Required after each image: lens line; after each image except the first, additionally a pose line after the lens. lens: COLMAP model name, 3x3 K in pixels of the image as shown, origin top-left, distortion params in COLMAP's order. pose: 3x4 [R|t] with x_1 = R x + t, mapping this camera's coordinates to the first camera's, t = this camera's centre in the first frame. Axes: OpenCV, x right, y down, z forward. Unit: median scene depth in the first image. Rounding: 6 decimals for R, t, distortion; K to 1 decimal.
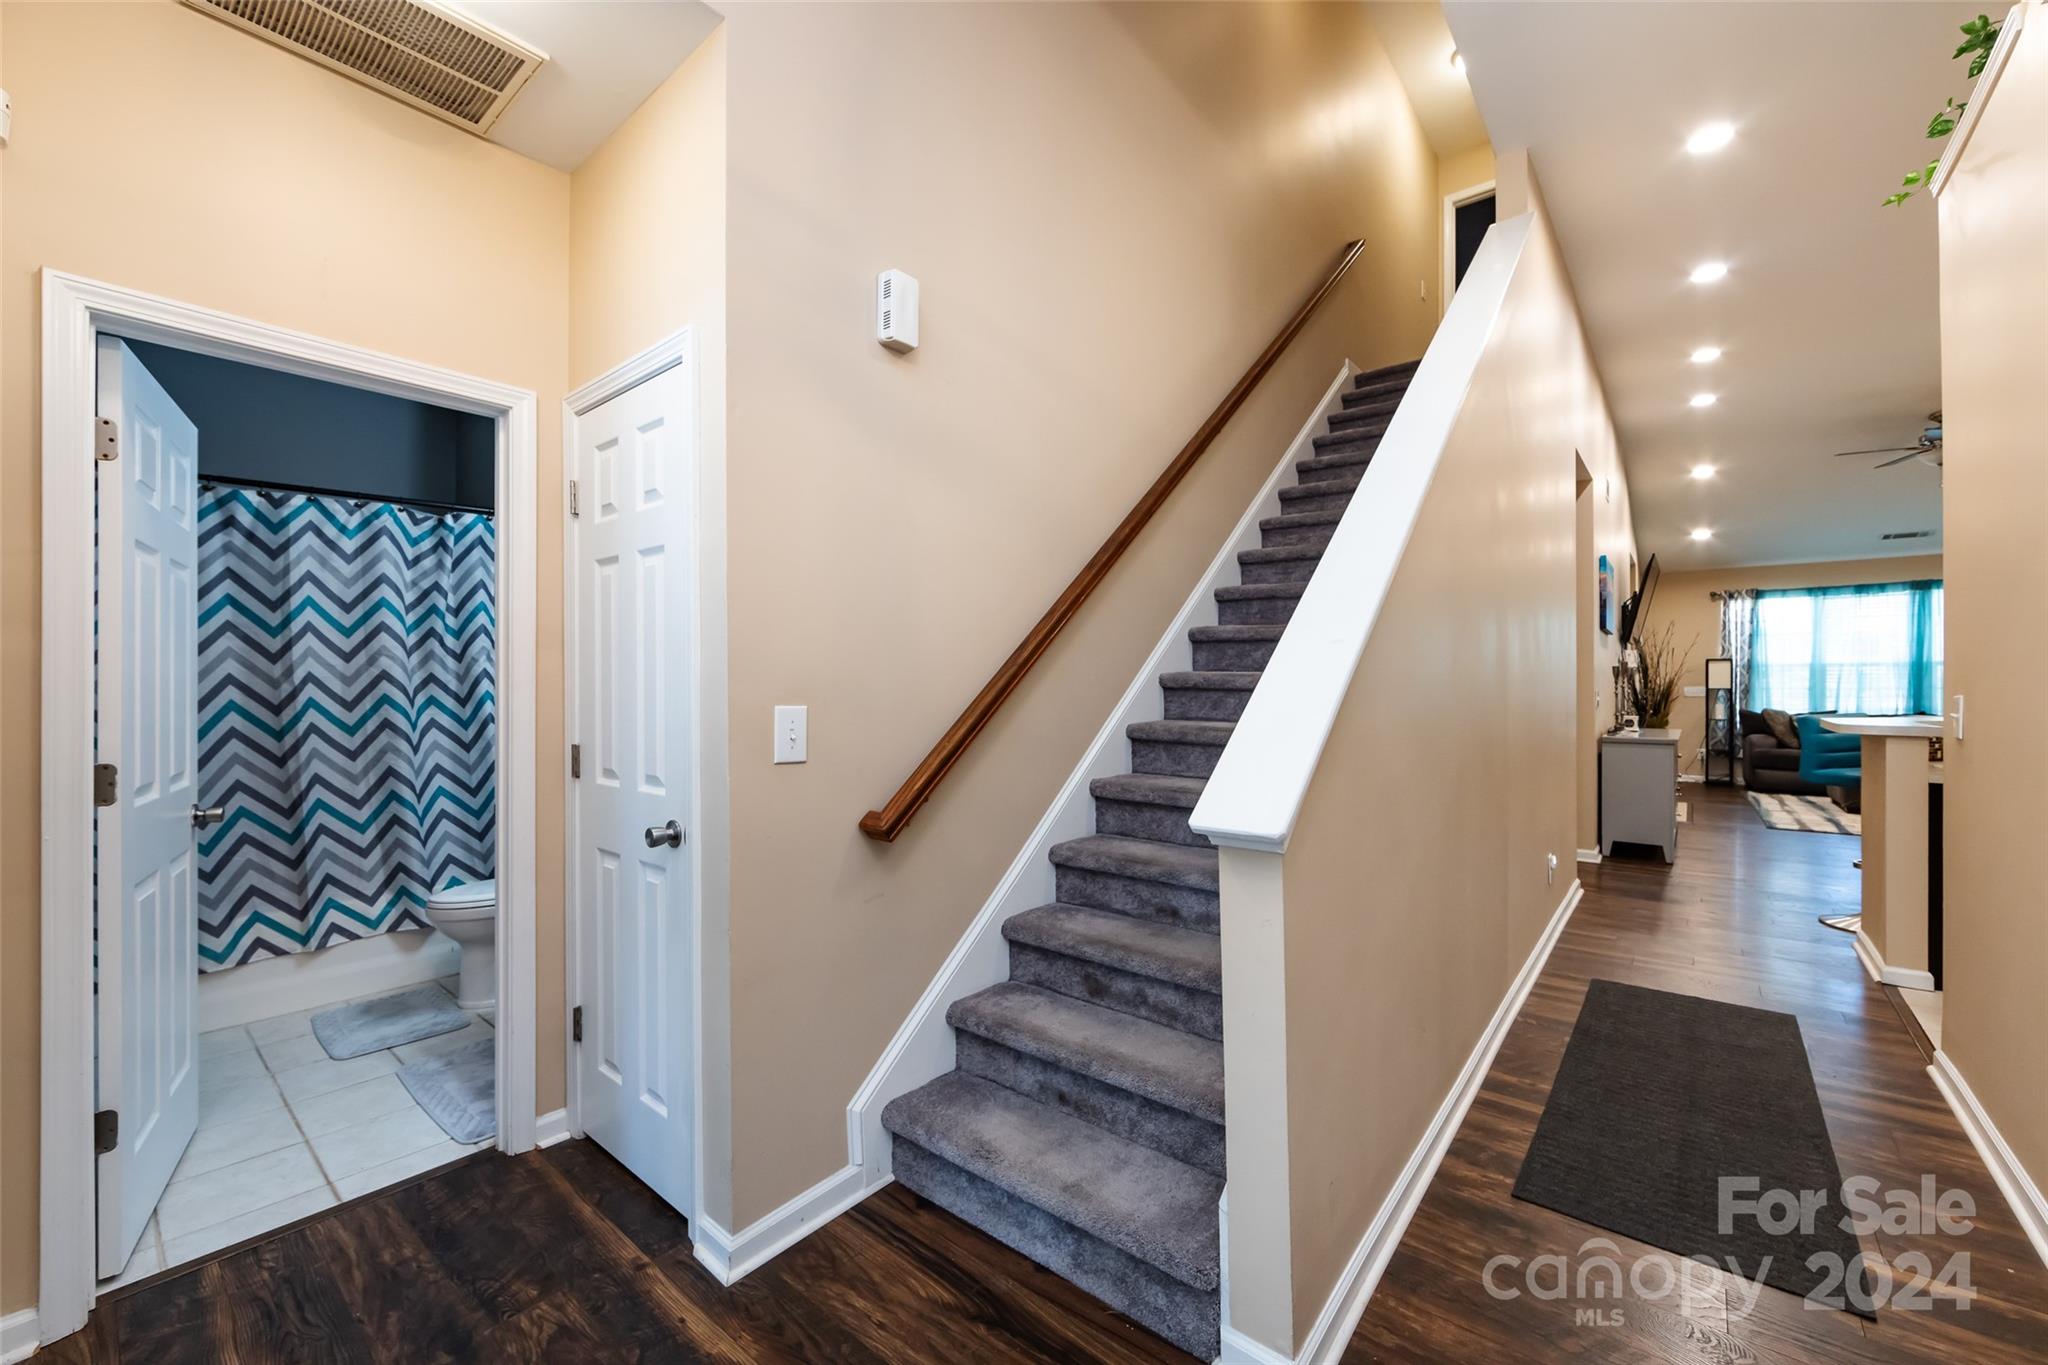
lens RADIAL K [[799.6, 0, 1029.0], [0, 799.6, 680.0], [0, 0, 1]] dist [-0.002009, -0.000058]
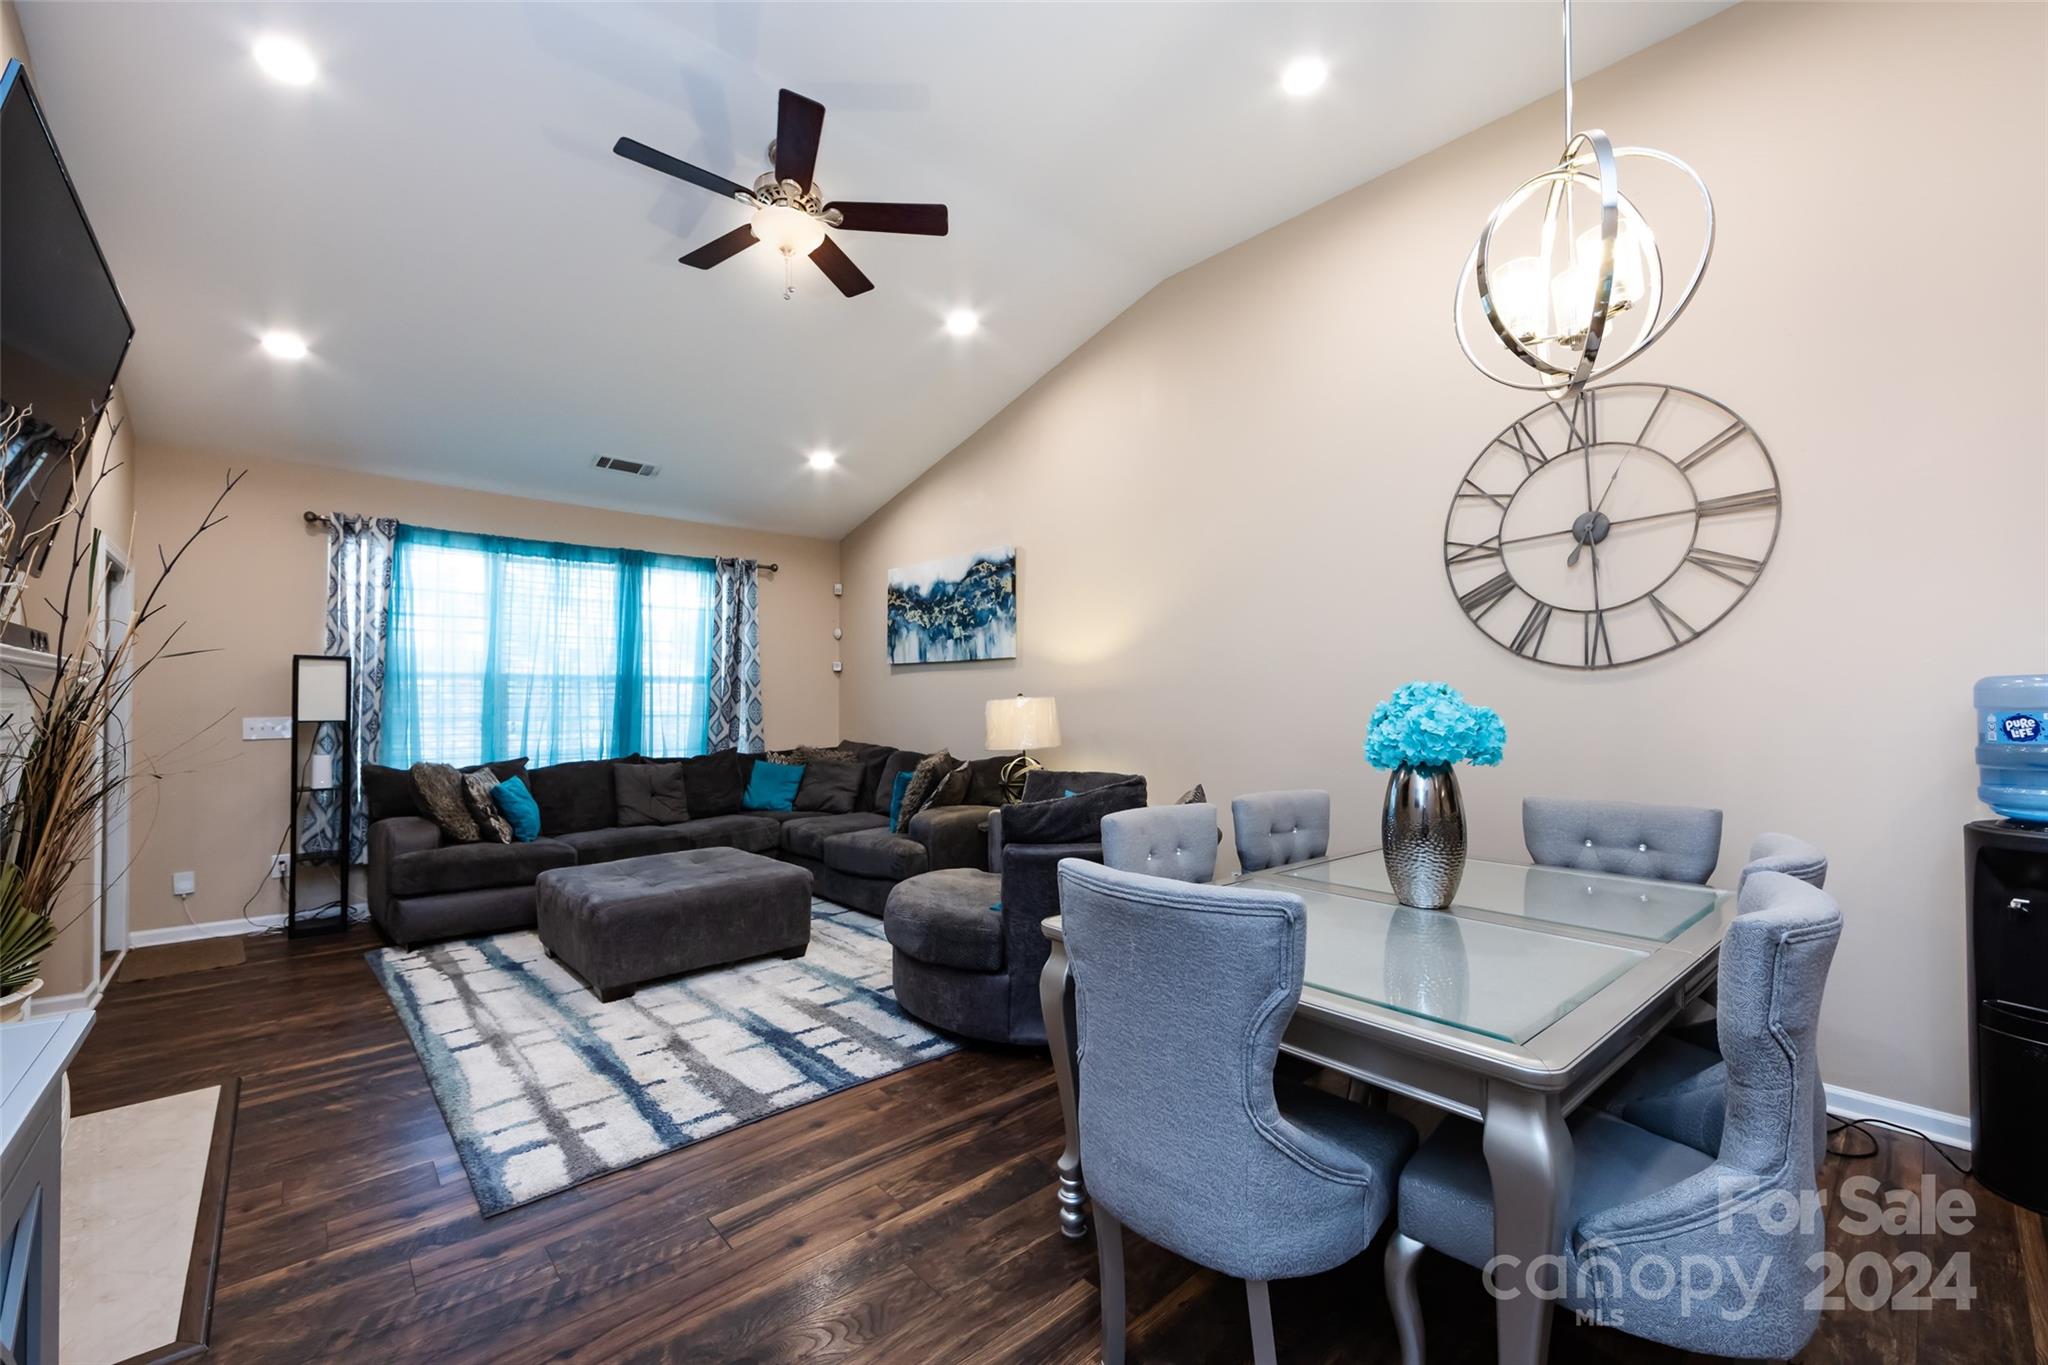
lens RADIAL K [[818.9, 0, 997.0], [0, 818.9, 689.8], [0, 0, 1]] dist [-0.001881, -0.000101]
pose [[0.165467, 0.016295, 0.986081, 0.754690], [-0.003130, 0.999867, -0.015997, -0.001558], [-0.986210, -0.000439, 0.165496, 0.875519]]
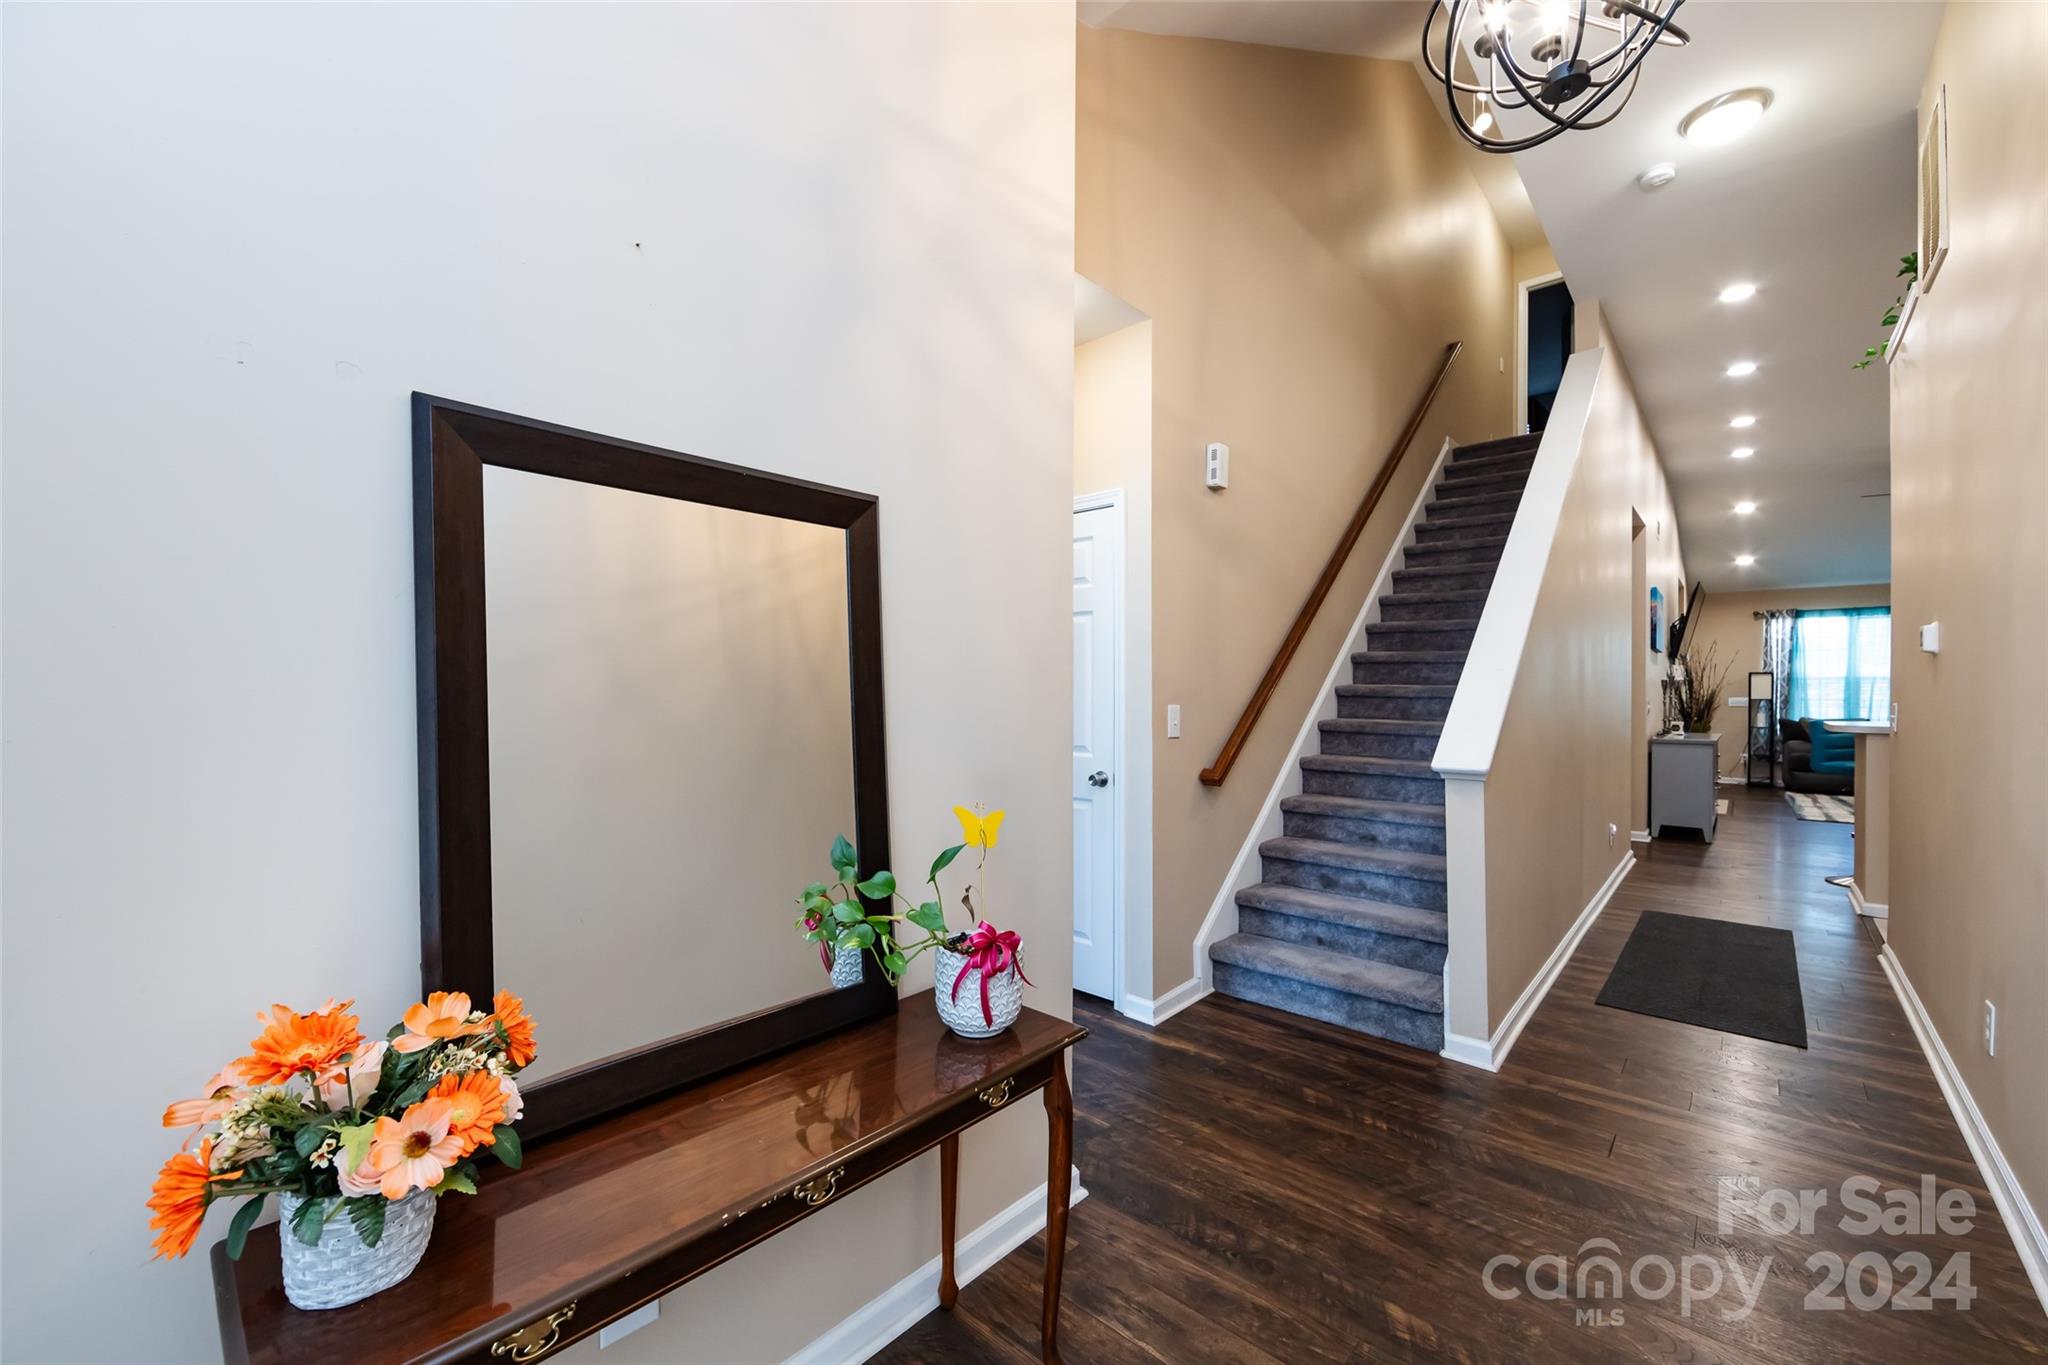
lens RADIAL K [[799.4, 0, 1038.7], [0, 799.4, 689.6], [0, 0, 1]] dist [-0.000630, -0.000268]
pose [[0.999465, 0.004820, -0.032357, -0.161155], [-0.004739, 0.999985, 0.002601, -0.001166], [0.032369, -0.002446, 0.999473, -0.223889]]
